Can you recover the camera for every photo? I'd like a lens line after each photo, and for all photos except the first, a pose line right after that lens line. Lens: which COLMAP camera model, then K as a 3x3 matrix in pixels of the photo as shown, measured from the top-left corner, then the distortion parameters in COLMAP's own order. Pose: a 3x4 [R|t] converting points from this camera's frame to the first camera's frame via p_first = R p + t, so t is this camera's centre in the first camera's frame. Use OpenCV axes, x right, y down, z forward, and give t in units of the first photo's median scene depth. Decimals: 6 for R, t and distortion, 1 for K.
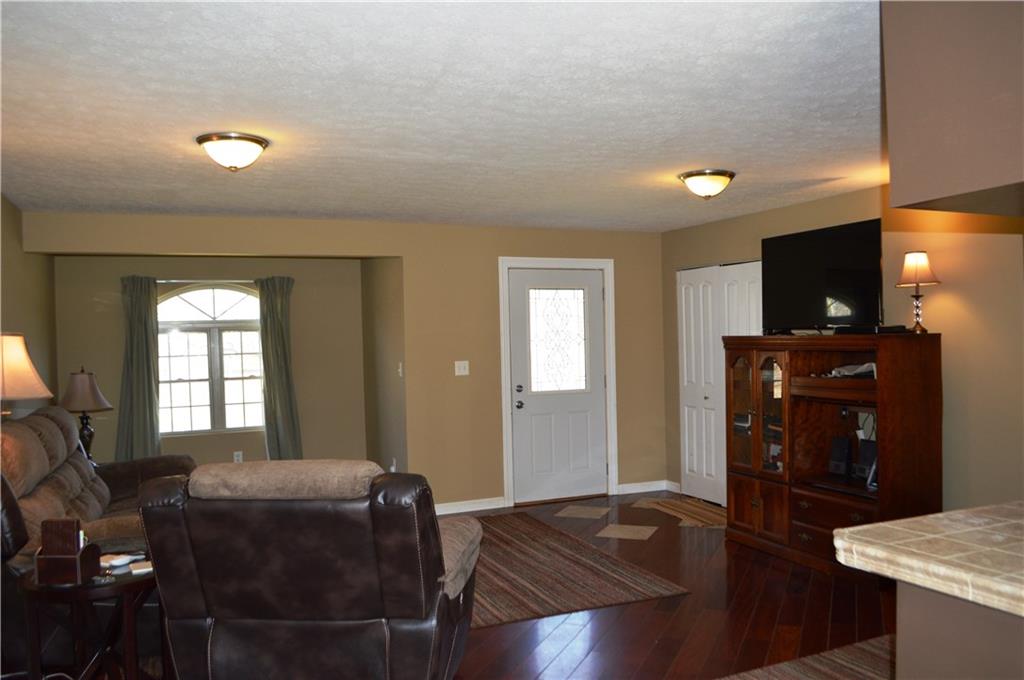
lens RADIAL K [[805.7, 0, 510.9], [0, 805.7, 337.2], [0, 0, 1]] dist [-0.076737, 0.004027]
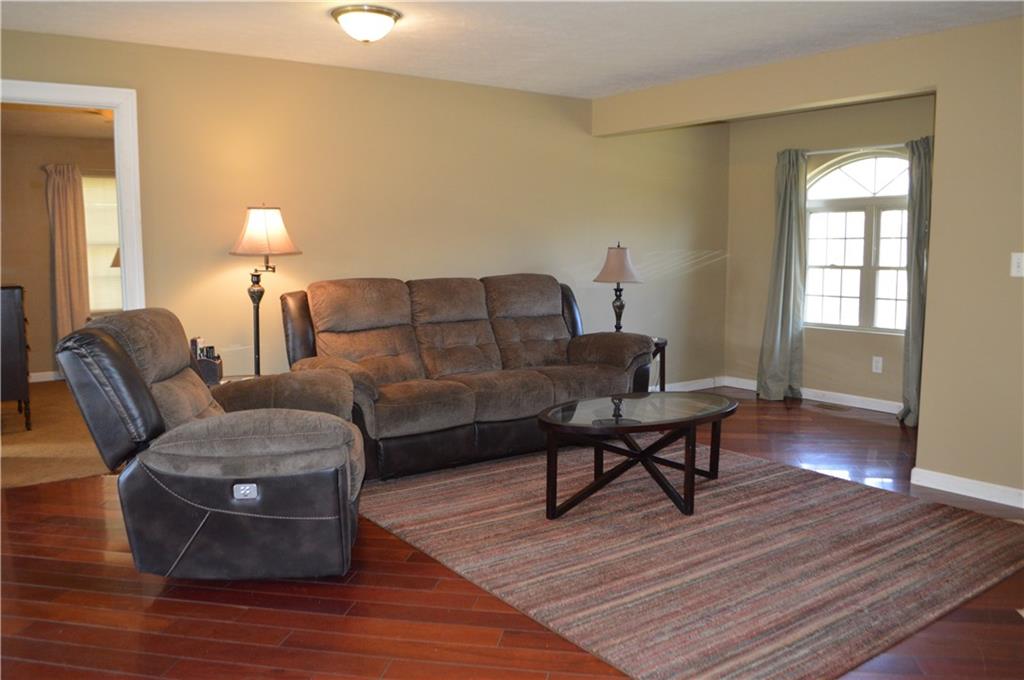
lens RADIAL K [[805.7, 0, 516.1], [0, 805.7, 341.9], [0, 0, 1]] dist [-0.076737, 0.004027]
pose [[0.263457, 0.141515, -0.954235, 0.340842], [-0.006794, 0.989429, 0.144858, 0.012179], [0.964647, -0.031681, 0.261633, 0.431166]]
